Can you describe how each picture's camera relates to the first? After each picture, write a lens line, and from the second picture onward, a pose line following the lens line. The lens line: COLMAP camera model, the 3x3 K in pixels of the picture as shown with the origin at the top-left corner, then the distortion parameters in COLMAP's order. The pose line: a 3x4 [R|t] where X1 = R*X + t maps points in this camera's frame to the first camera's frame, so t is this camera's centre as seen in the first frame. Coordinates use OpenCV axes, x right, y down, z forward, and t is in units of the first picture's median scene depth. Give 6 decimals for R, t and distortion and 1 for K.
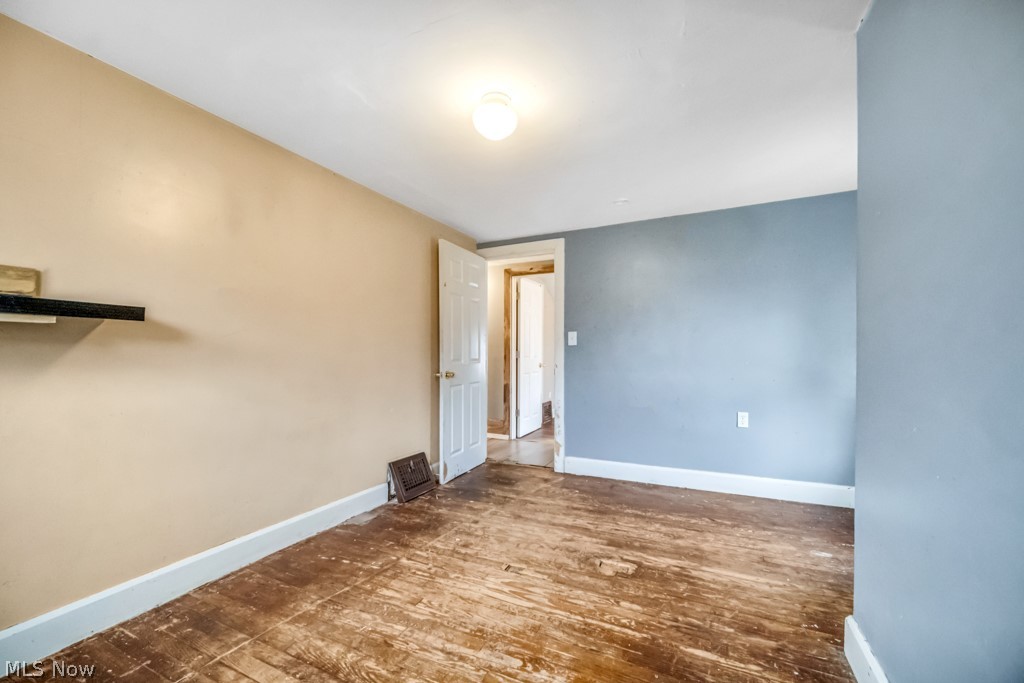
lens RADIAL K [[410.9, 0, 502.8], [0, 410.9, 348.1], [0, 0, 1]] dist [0.000392, 0.000546]
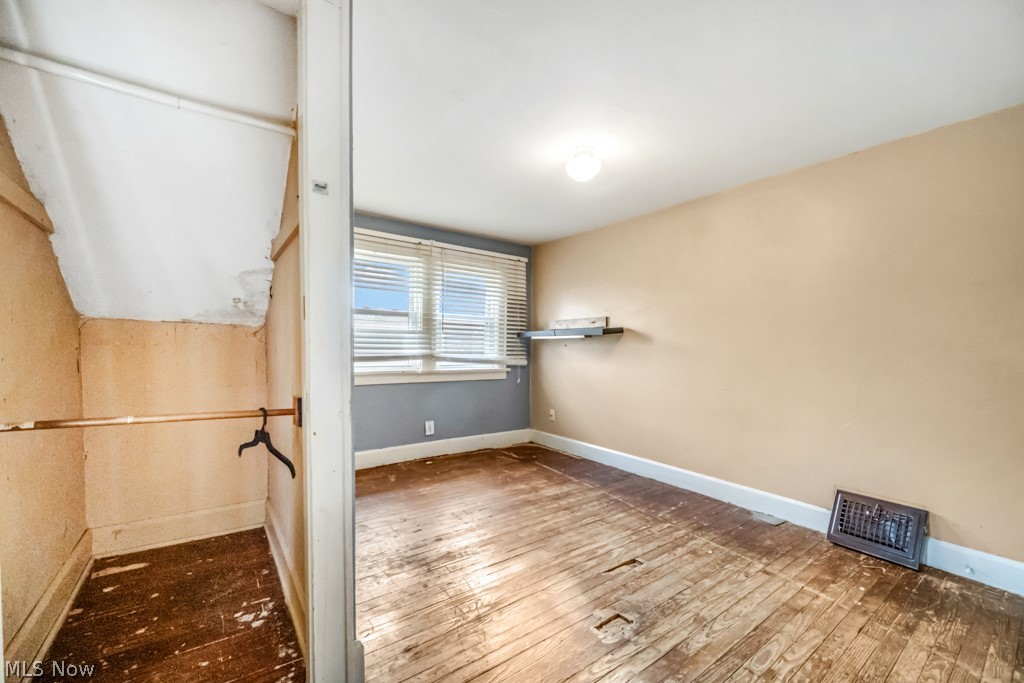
lens RADIAL K [[410.9, 0, 521.7], [0, 410.9, 363.7], [0, 0, 1]] dist [0.000392, 0.000546]
pose [[-0.443259, 0.027628, -0.895968, 1.049132], [-0.001124, 0.999507, 0.031377, 0.020654], [0.896393, 0.014915, -0.443010, 1.210579]]
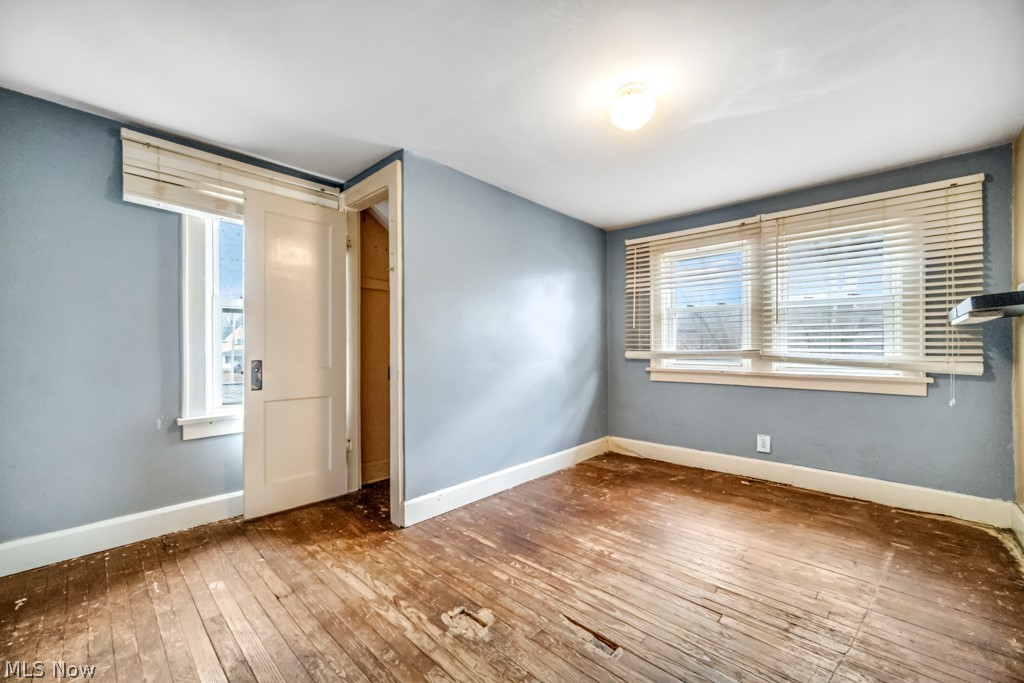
lens RADIAL K [[410.9, 0, 513.6], [0, 410.9, 347.3], [0, 0, 1]] dist [0.000392, 0.000546]
pose [[-0.960650, 0.000333, 0.277761, -0.018388], [-0.002672, 0.999942, -0.010438, 0.036082], [-0.277749, -0.010769, -0.960593, 1.753861]]
